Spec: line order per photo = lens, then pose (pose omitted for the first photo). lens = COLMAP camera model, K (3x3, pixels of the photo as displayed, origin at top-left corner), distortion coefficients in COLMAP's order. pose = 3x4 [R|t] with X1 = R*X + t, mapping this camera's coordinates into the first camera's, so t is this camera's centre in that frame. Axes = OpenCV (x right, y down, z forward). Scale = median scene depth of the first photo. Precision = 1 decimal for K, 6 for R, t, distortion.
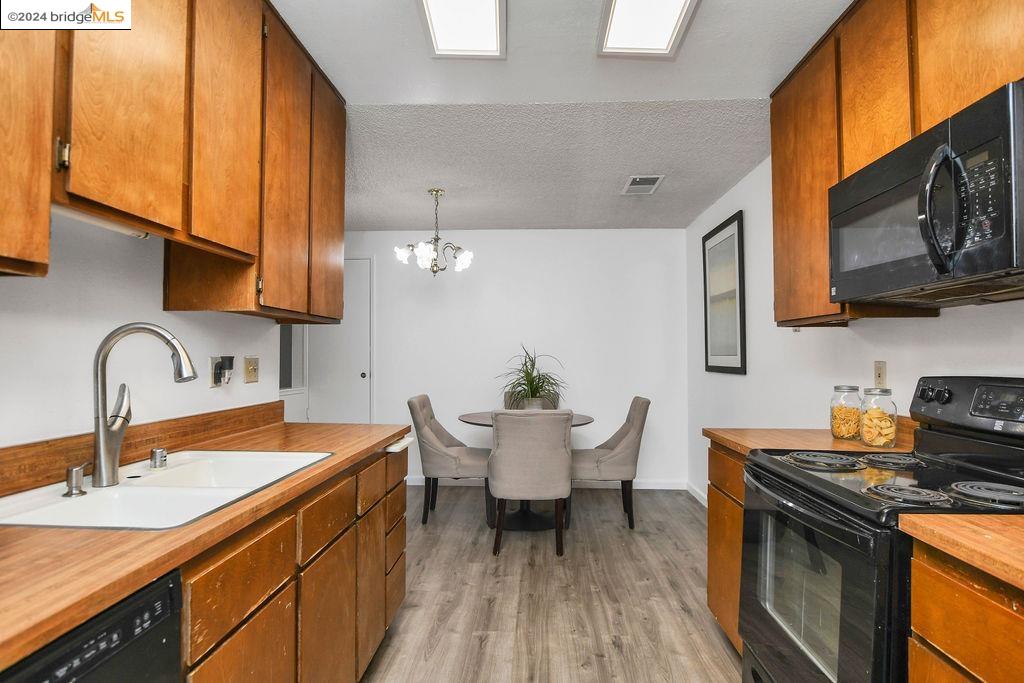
lens RADIAL K [[551.0, 0, 512.0], [0, 551.0, 341.5], [0, 0, 1]] dist [-0.017498, 0.002326]
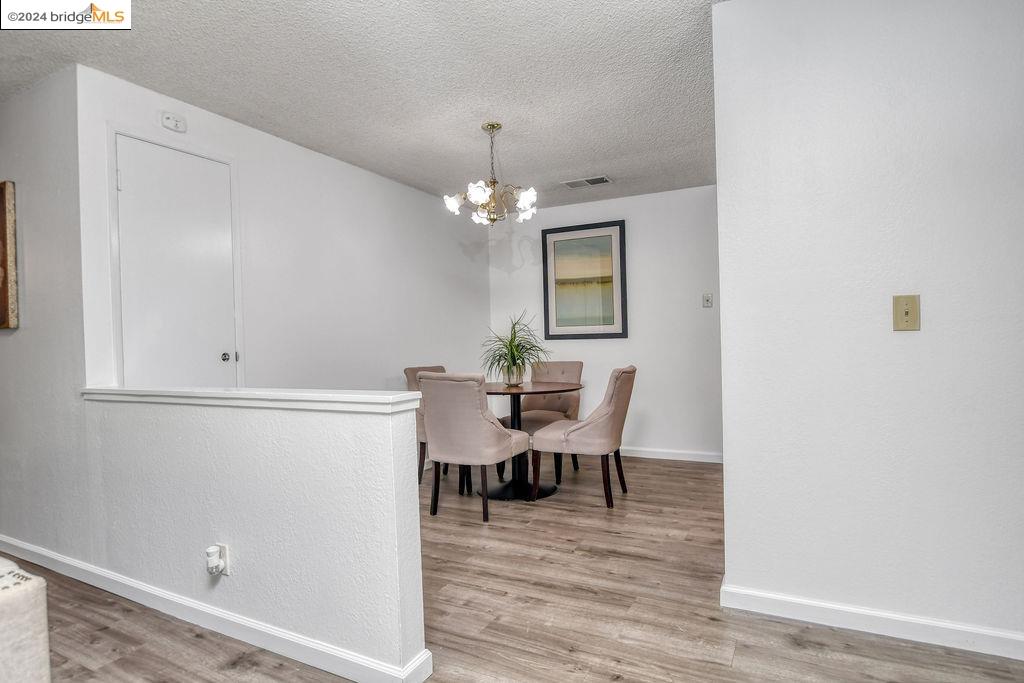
lens RADIAL K [[551.0, 0, 512.0], [0, 551.0, 341.5], [0, 0, 1]] dist [-0.017498, 0.002326]
pose [[0.423087, -0.012705, 0.906000, -0.969706], [-0.002049, 0.999886, 0.014979, 0.049084], [-0.906087, -0.008194, 0.423013, 0.663324]]
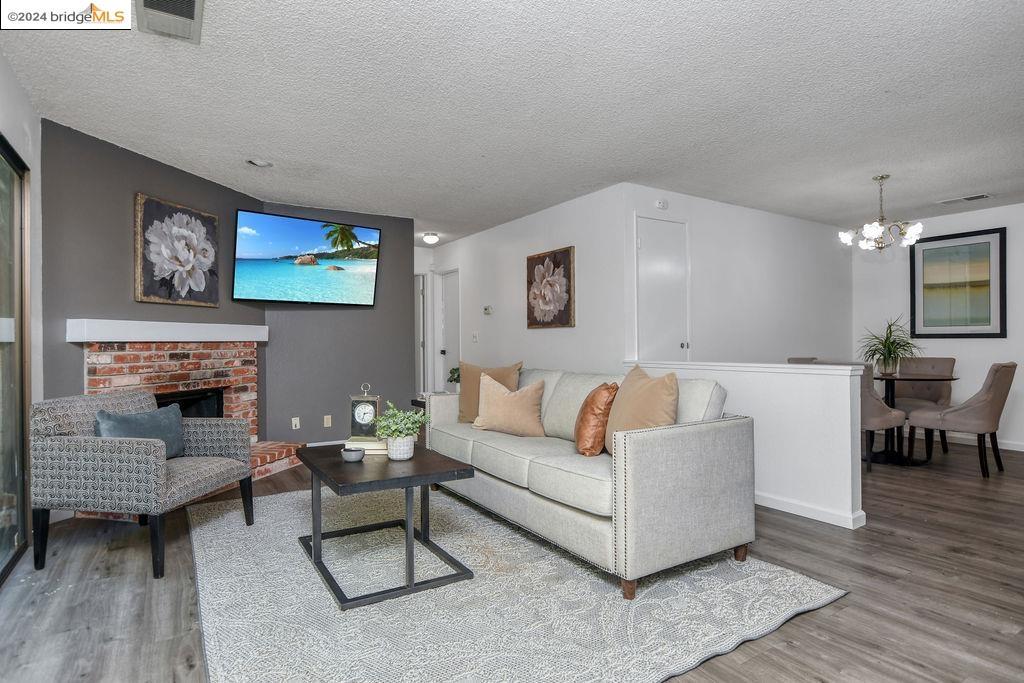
lens RADIAL K [[551.0, 0, 512.0], [0, 551.0, 341.5], [0, 0, 1]] dist [-0.017498, 0.002326]
pose [[0.819608, -0.006362, 0.572889, -1.516776], [-0.011243, 0.999567, 0.027186, 0.045137], [-0.572814, -0.028723, 0.819182, 0.550245]]
